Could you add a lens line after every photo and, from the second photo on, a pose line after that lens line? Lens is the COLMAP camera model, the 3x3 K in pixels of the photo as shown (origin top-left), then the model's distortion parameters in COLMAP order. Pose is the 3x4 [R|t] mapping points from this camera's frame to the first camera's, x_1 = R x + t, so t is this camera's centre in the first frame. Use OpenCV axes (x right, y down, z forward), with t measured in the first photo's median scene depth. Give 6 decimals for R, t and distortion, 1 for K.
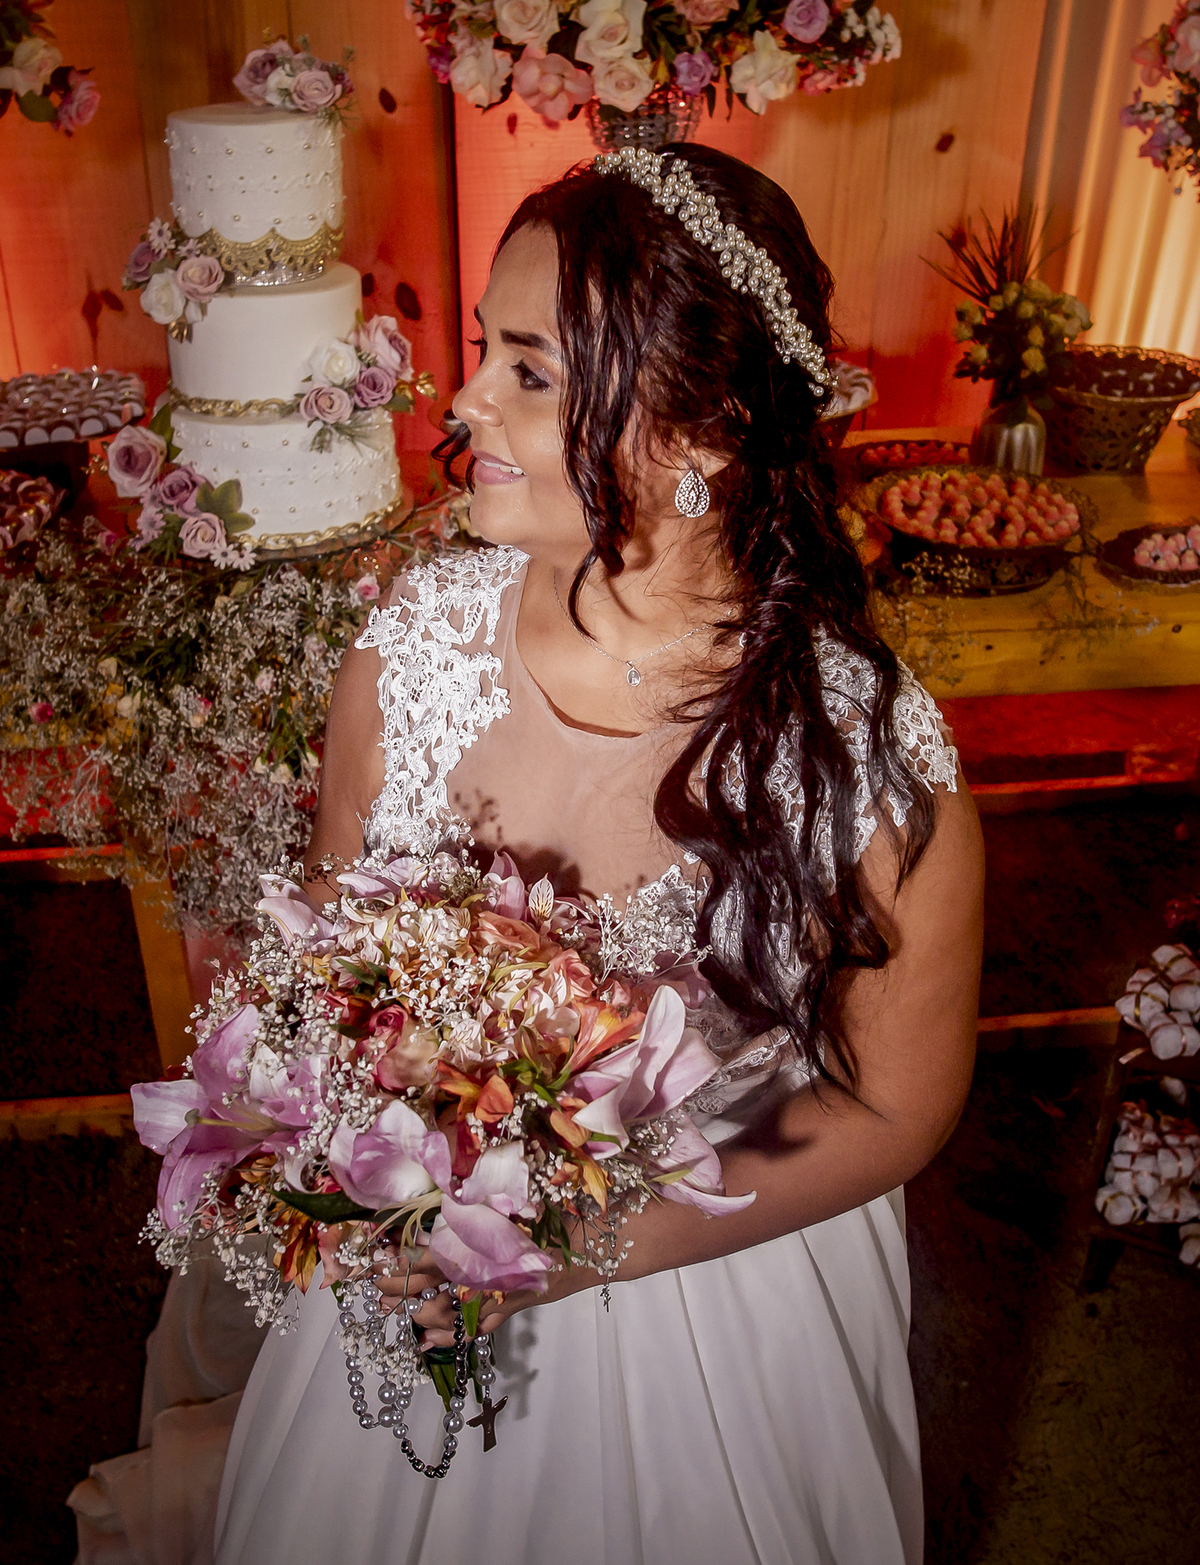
lens RADIAL K [[1540.4, 0, 572.0], [0, 1540.4, 661.6], [0, 0, 1]] dist [-0.025967, 0.000000]
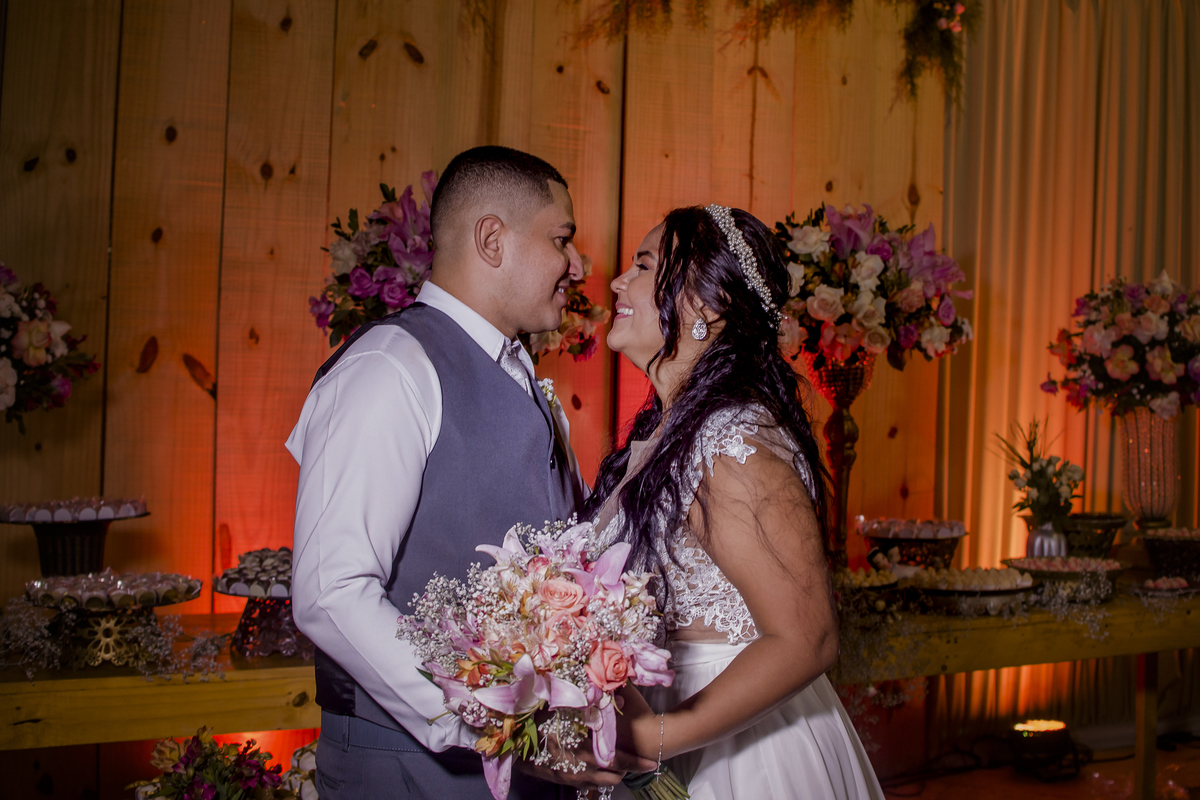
lens RADIAL K [[1514.1, 0, 618.0], [0, 1514.1, 348.5], [0, 0, 1]] dist [-0.149155, 0.000000]
pose [[0.956414, 0.012835, 0.291731, -0.818818], [0.127947, 0.879613, -0.458160, 0.447024], [-0.262491, 0.475517, 0.839632, -0.474979]]
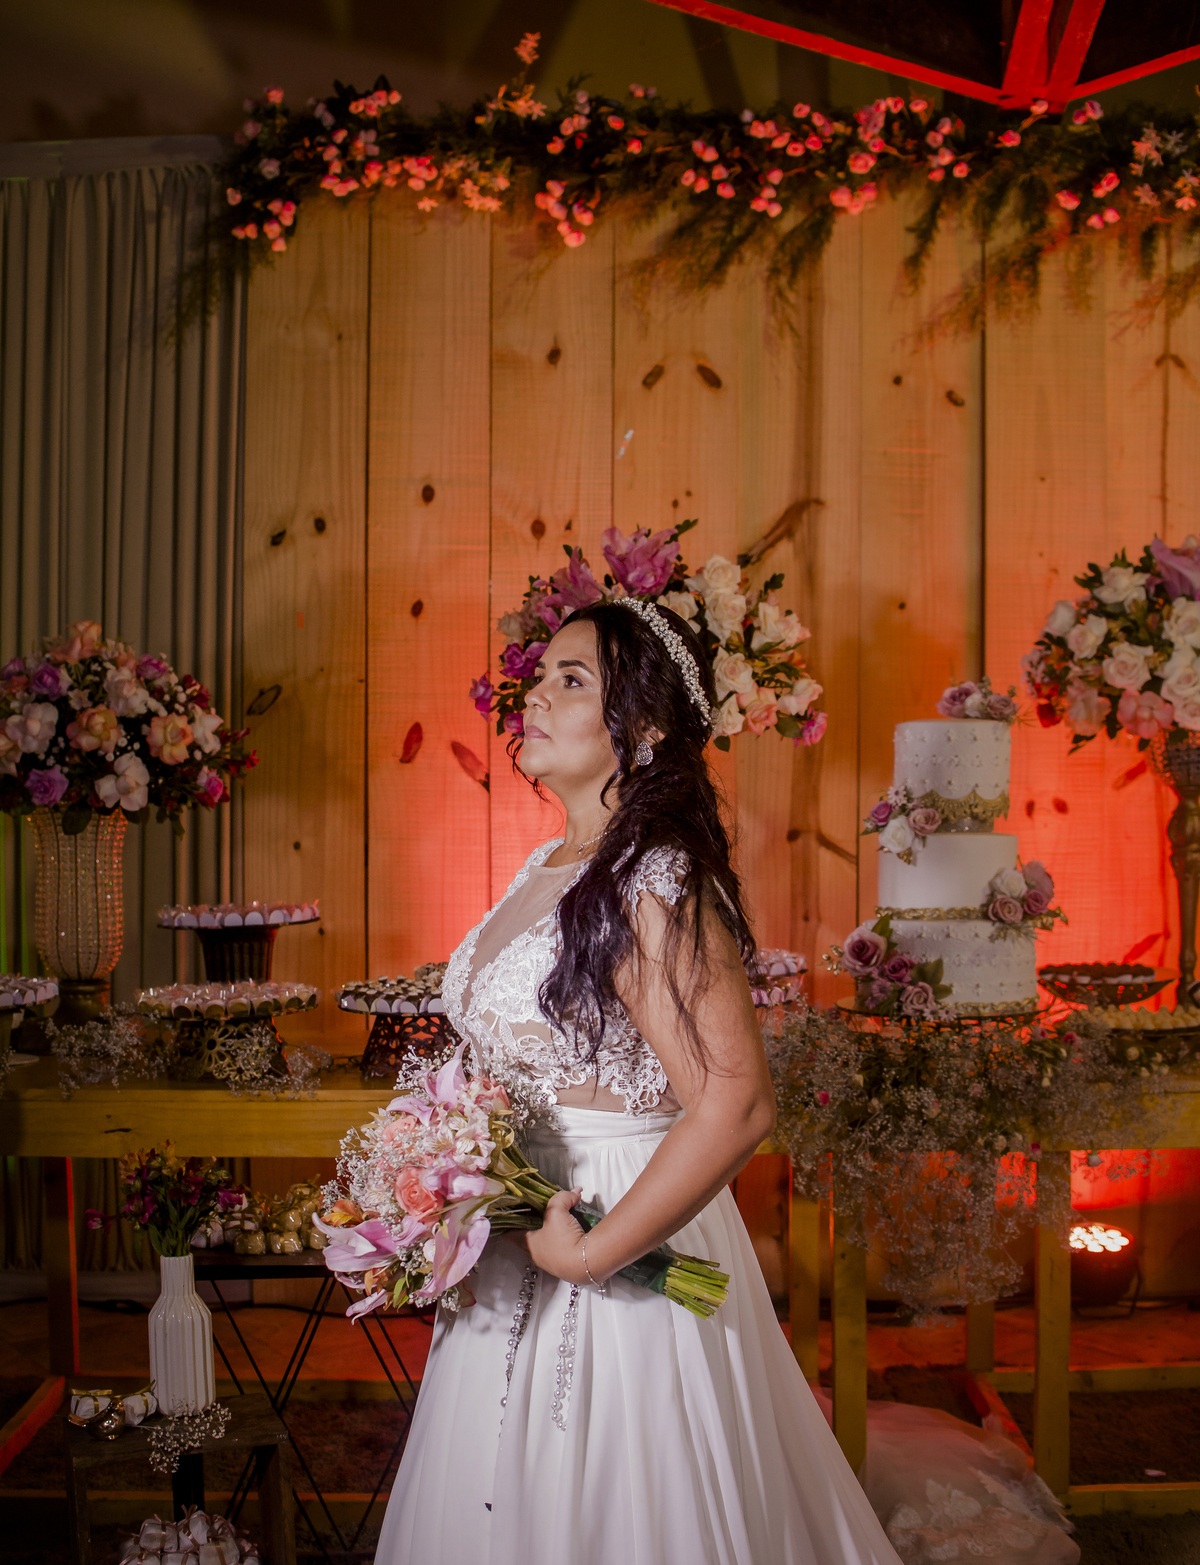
lens RADIAL K [[1902.7, 0, 603.5], [0, 1902.7, 843.0], [0, 0, 1]] dist [-0.136980, 0.000000]
pose [[0.992925, -0.000821, -0.118738, -0.314659], [-0.048763, 0.908942, -0.414061, 0.503791], [0.108266, 0.416922, 0.902471, -0.618674]]
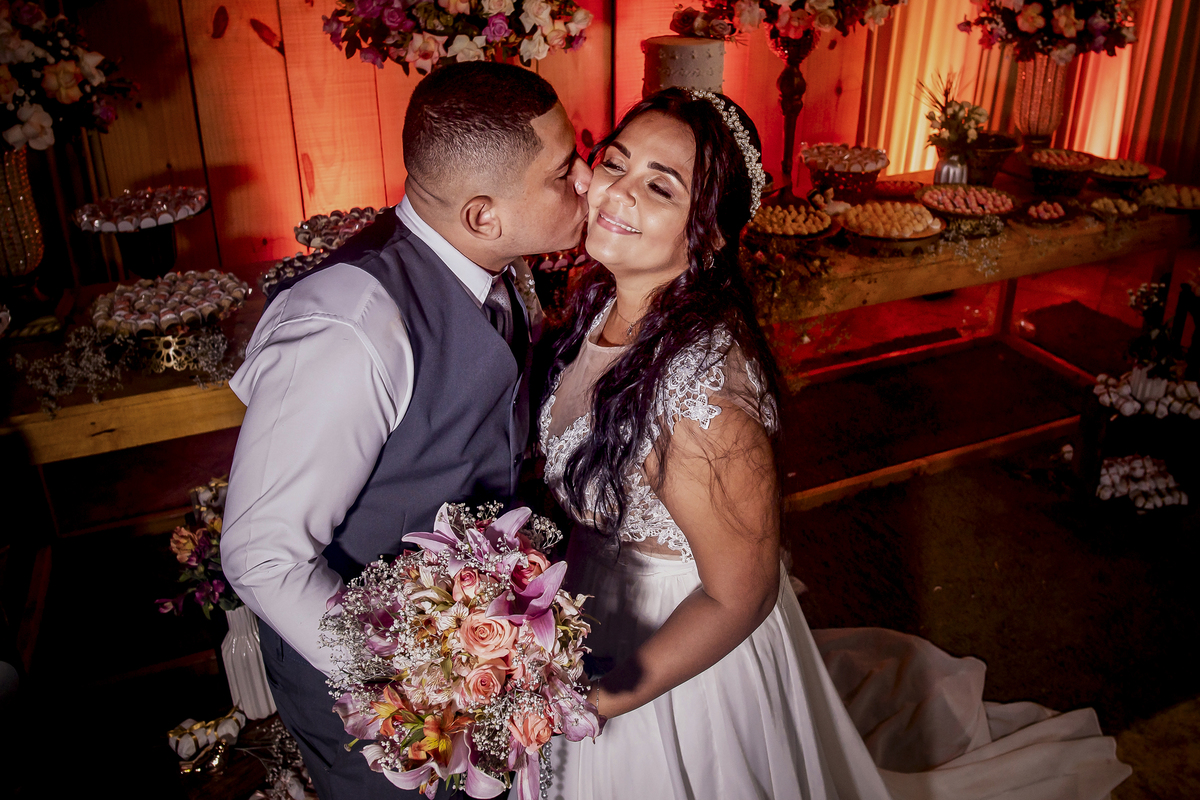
lens RADIAL K [[940.2, 0, 618.9], [0, 940.2, 278.8], [0, 0, 1]] dist [-0.032895, -0.007115]
pose [[0.960162, -0.109780, 0.256976, -0.642925], [0.134186, 0.987770, -0.079396, 0.056170], [-0.245117, 0.110716, 0.963151, -0.179527]]
